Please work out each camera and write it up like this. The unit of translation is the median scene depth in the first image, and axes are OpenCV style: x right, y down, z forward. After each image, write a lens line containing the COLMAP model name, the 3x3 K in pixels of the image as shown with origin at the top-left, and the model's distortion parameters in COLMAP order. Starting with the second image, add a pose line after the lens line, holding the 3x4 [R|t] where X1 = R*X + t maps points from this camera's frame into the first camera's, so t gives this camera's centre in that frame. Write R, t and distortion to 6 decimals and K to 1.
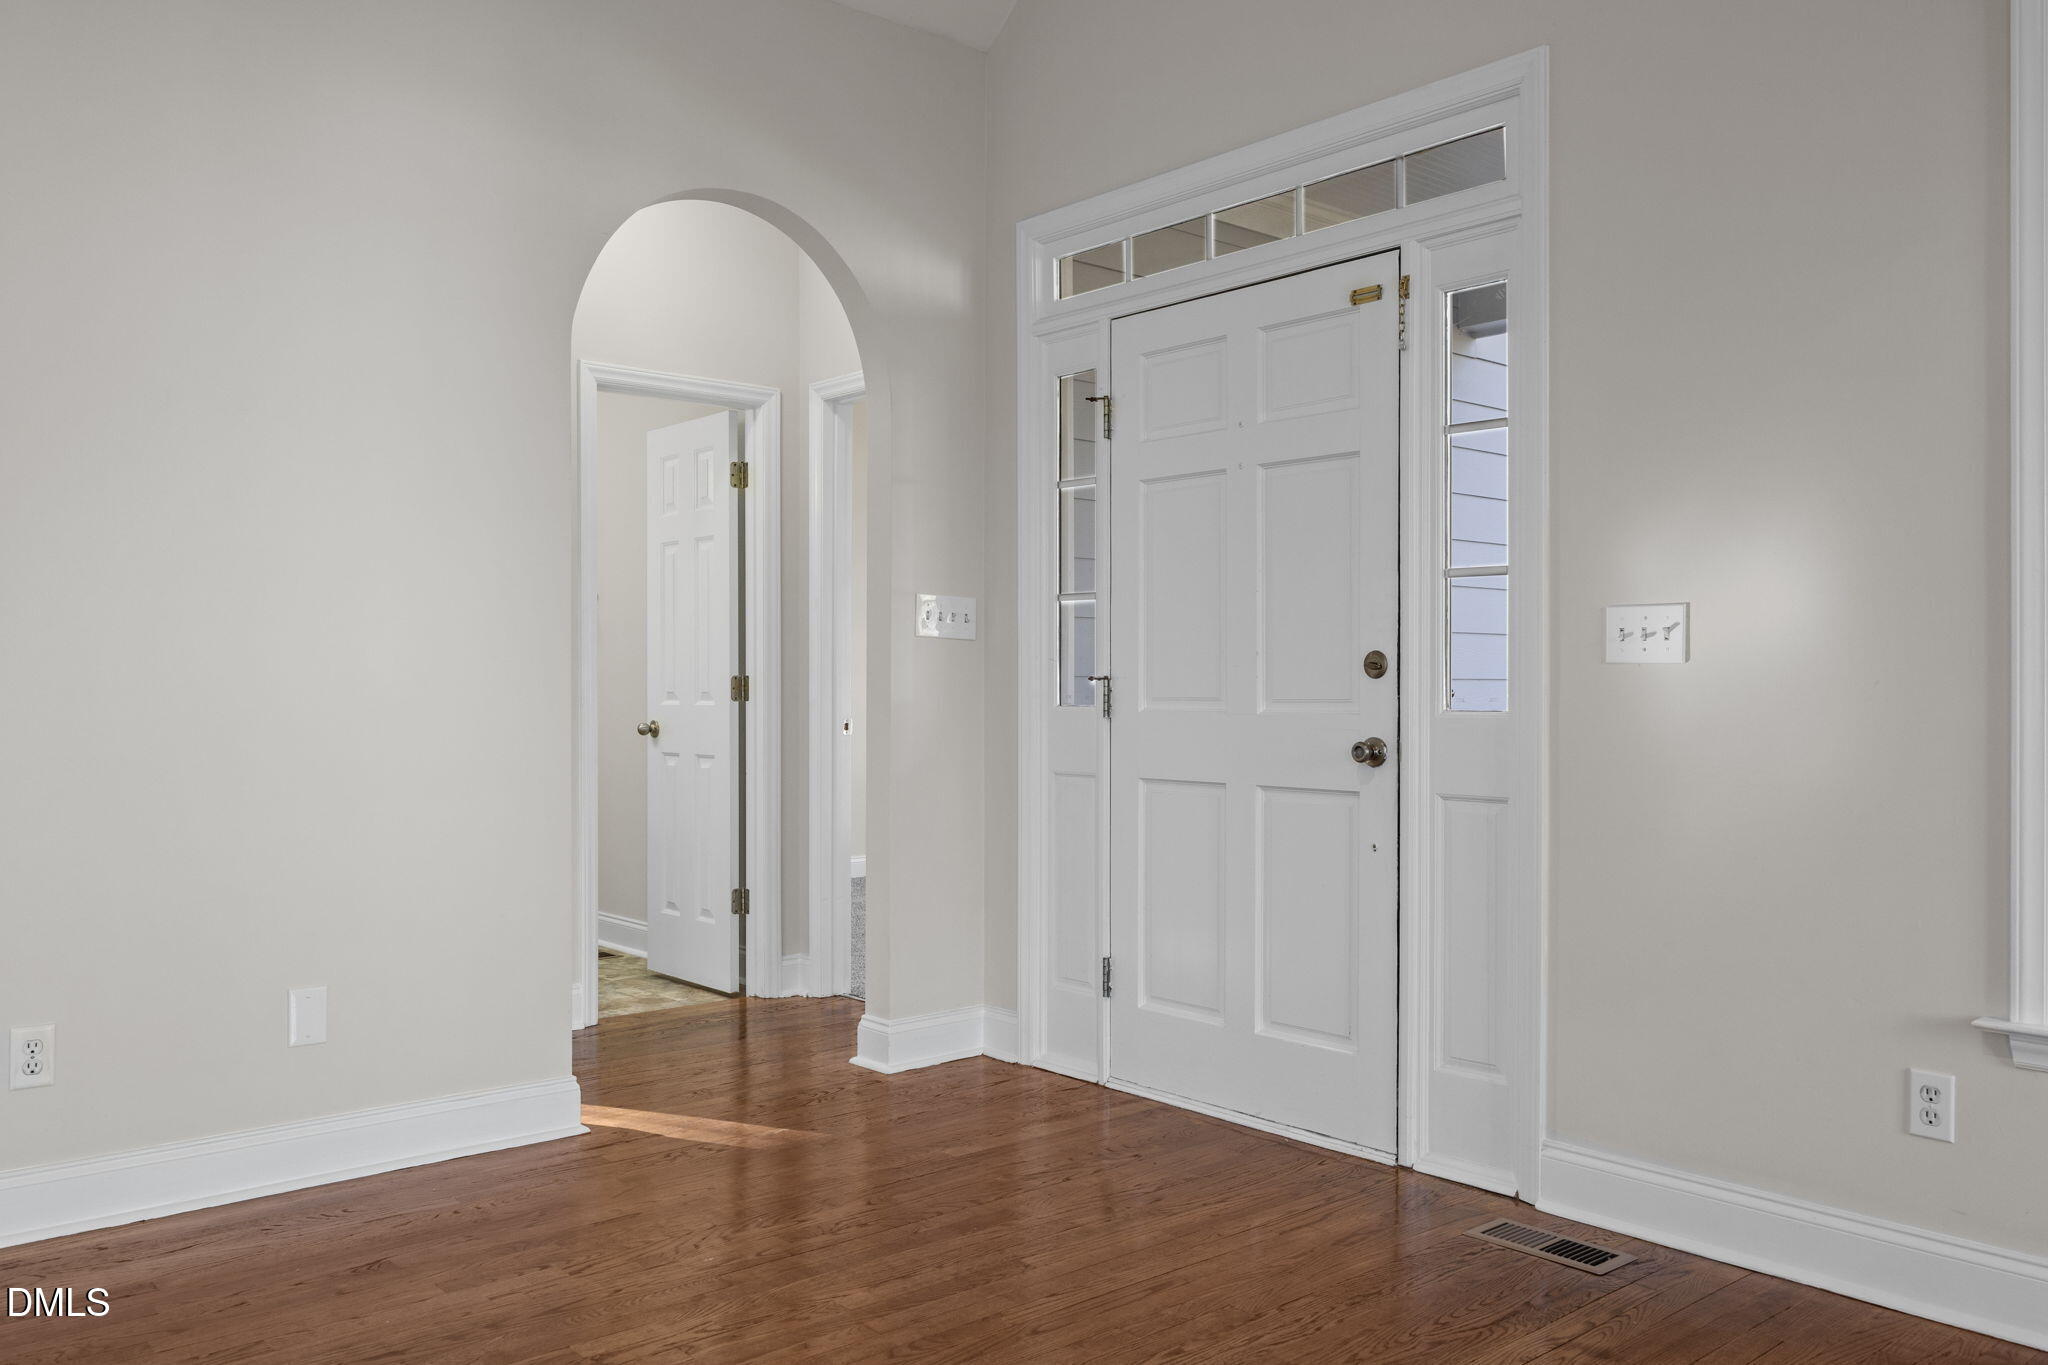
lens RADIAL K [[1584.5, 0, 997.1], [0, 1584.5, 694.6], [0, 0, 1]] dist [-0.003119, -0.002630]
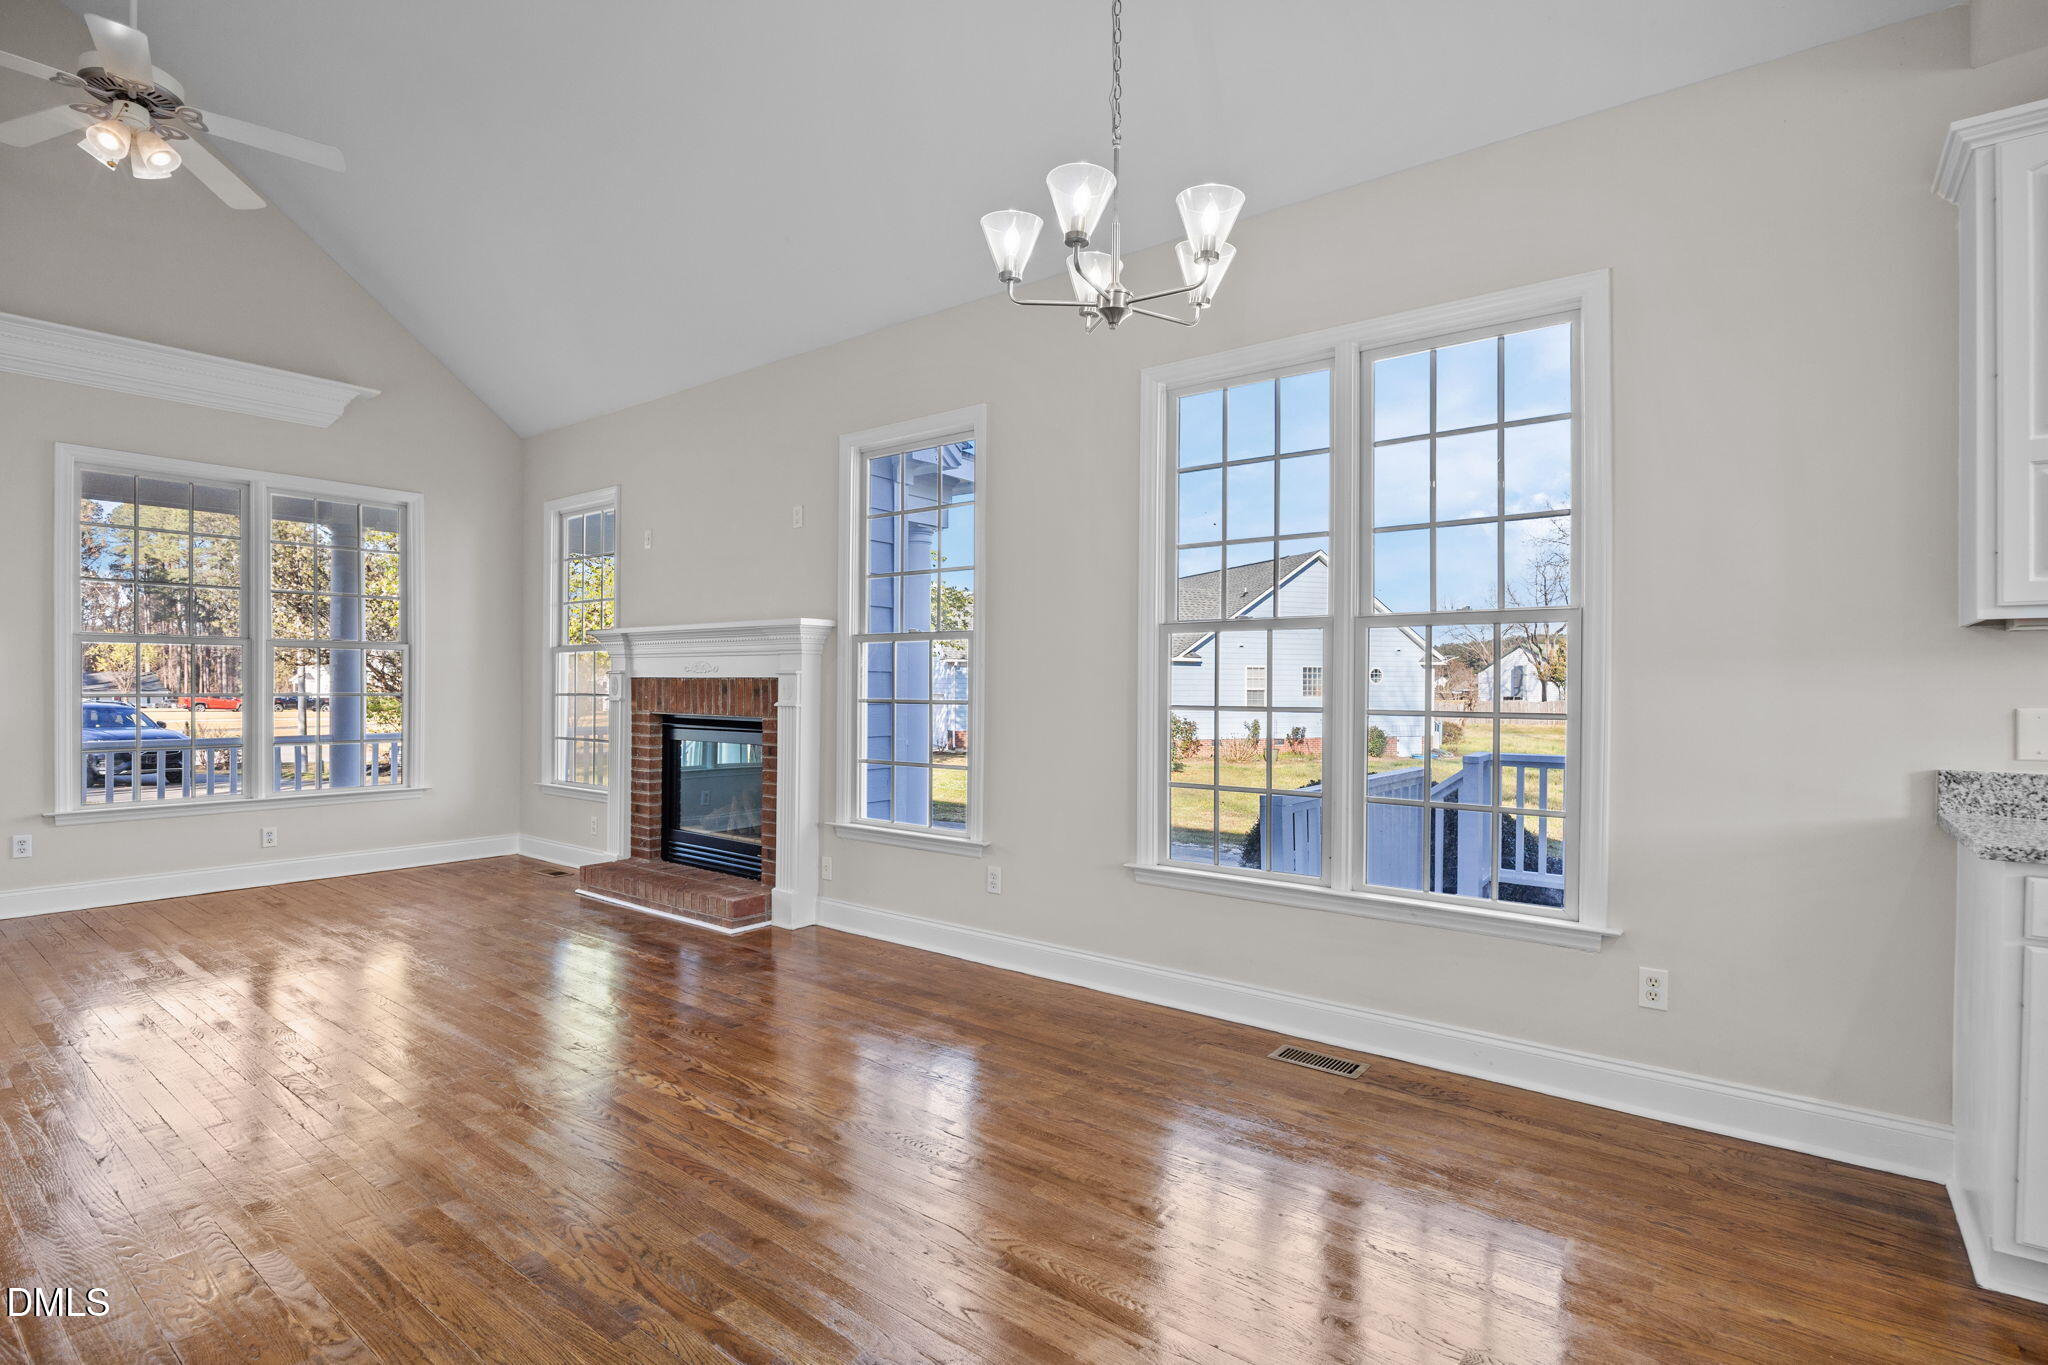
lens RADIAL K [[988.4, 0, 1018.1], [0, 988.4, 688.8], [0, 0, 1]] dist [-0.017303, 0.003065]
pose [[-0.200244, -0.005912, 0.979728, -1.065272], [-0.003724, 0.999979, 0.005273, -0.037123], [-0.979739, -0.002592, -0.200262, -0.319624]]
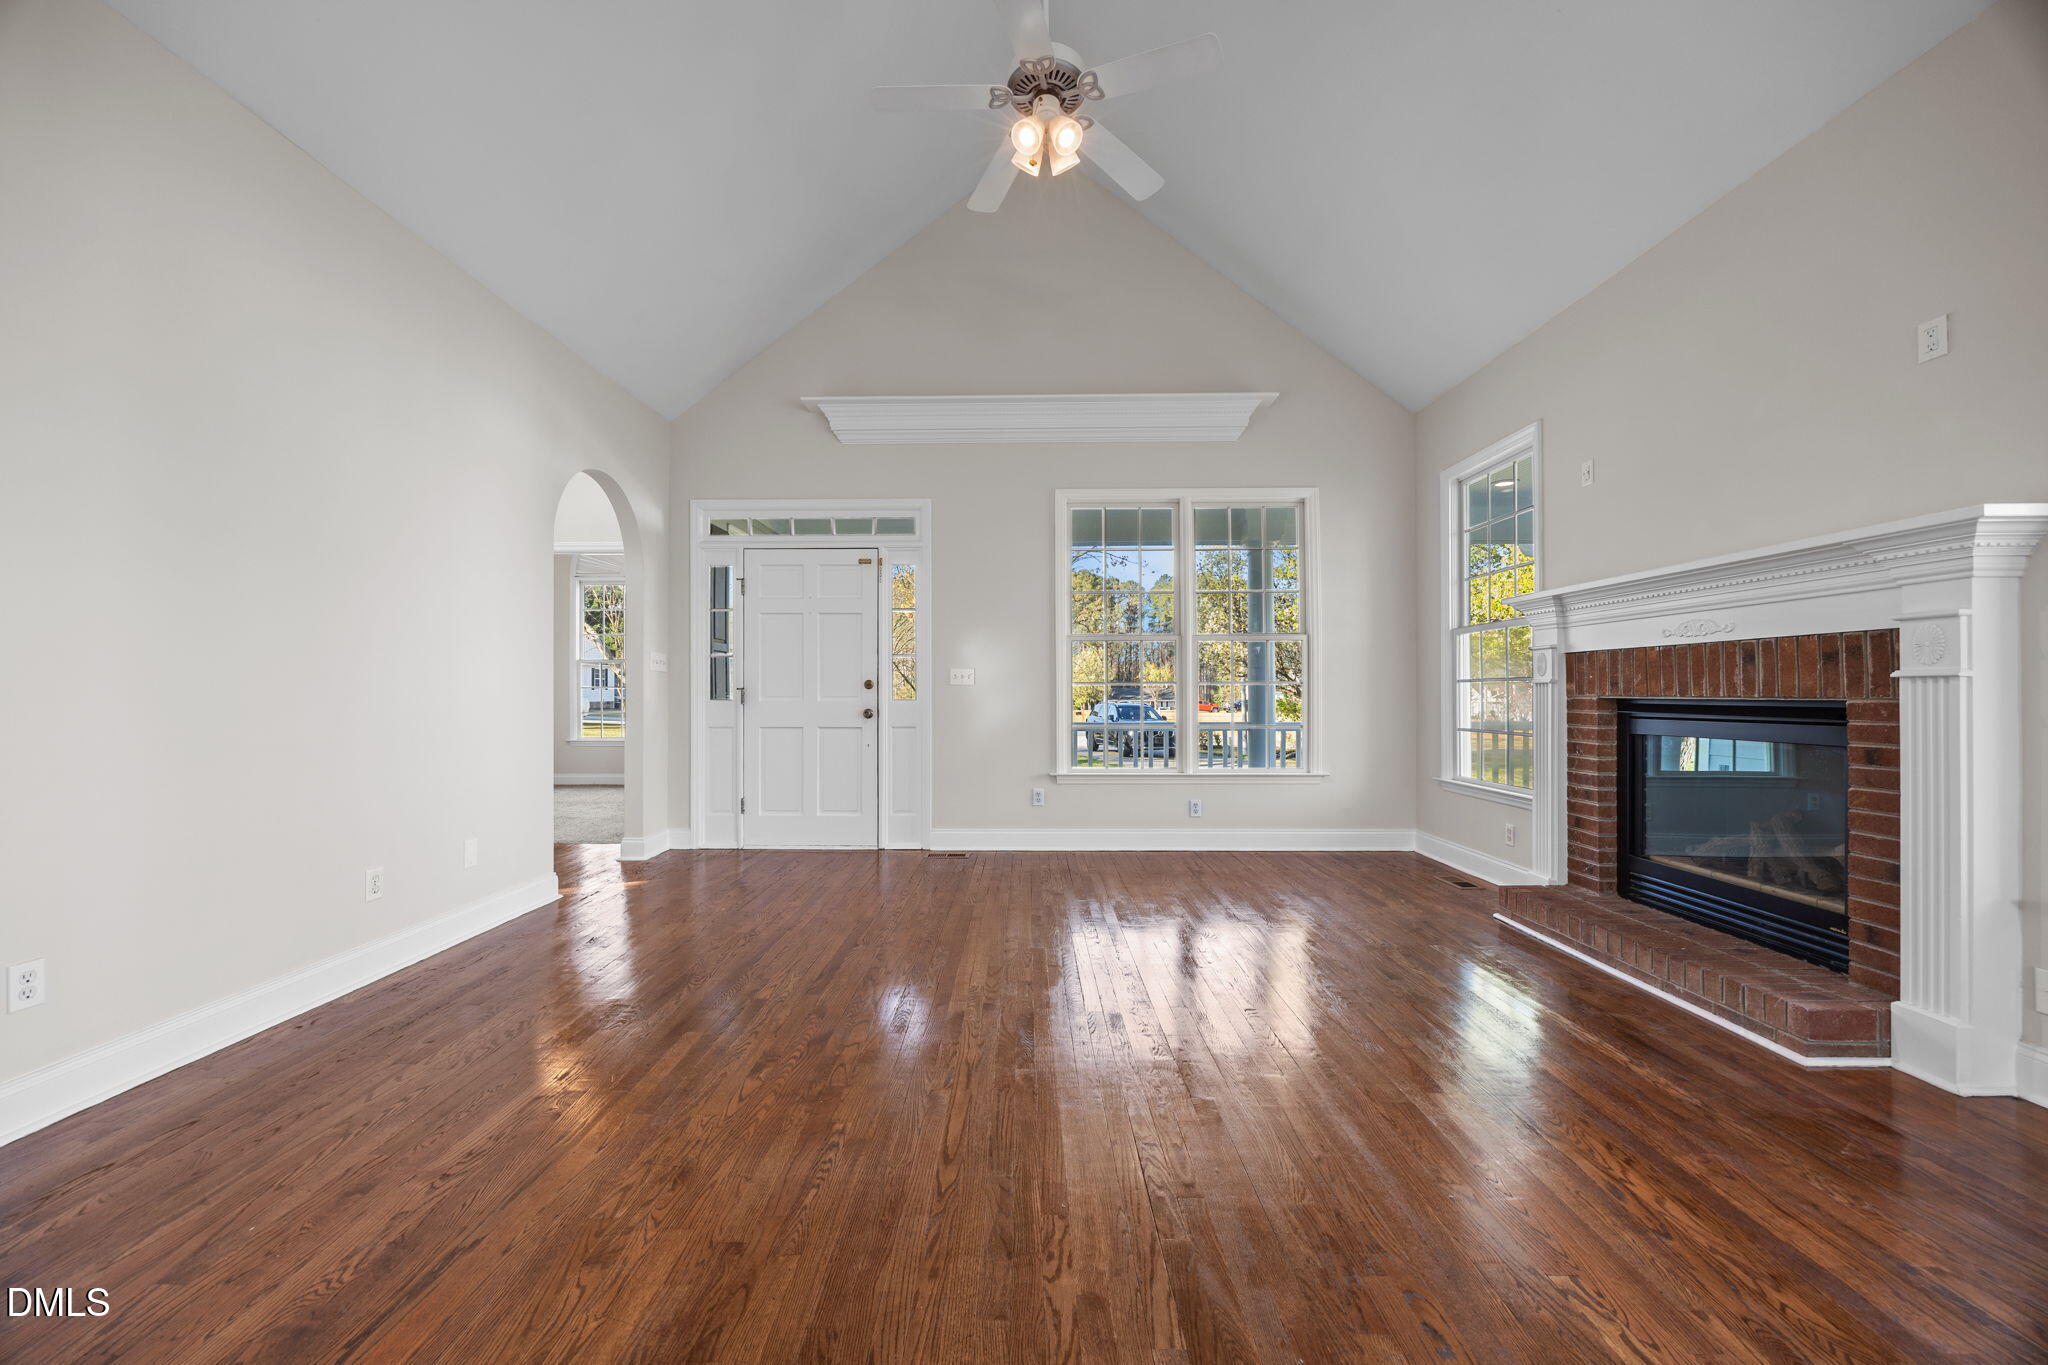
lens RADIAL K [[783.6, 0, 1008.6], [0, 783.6, 685.9], [0, 0, 1]] dist [-0.004100, 0.001224]
pose [[0.664674, 0.004516, 0.747120, -0.620814], [0.005250, 0.999929, -0.010714, 0.000906], [-0.747115, 0.011044, 0.664603, -0.168848]]
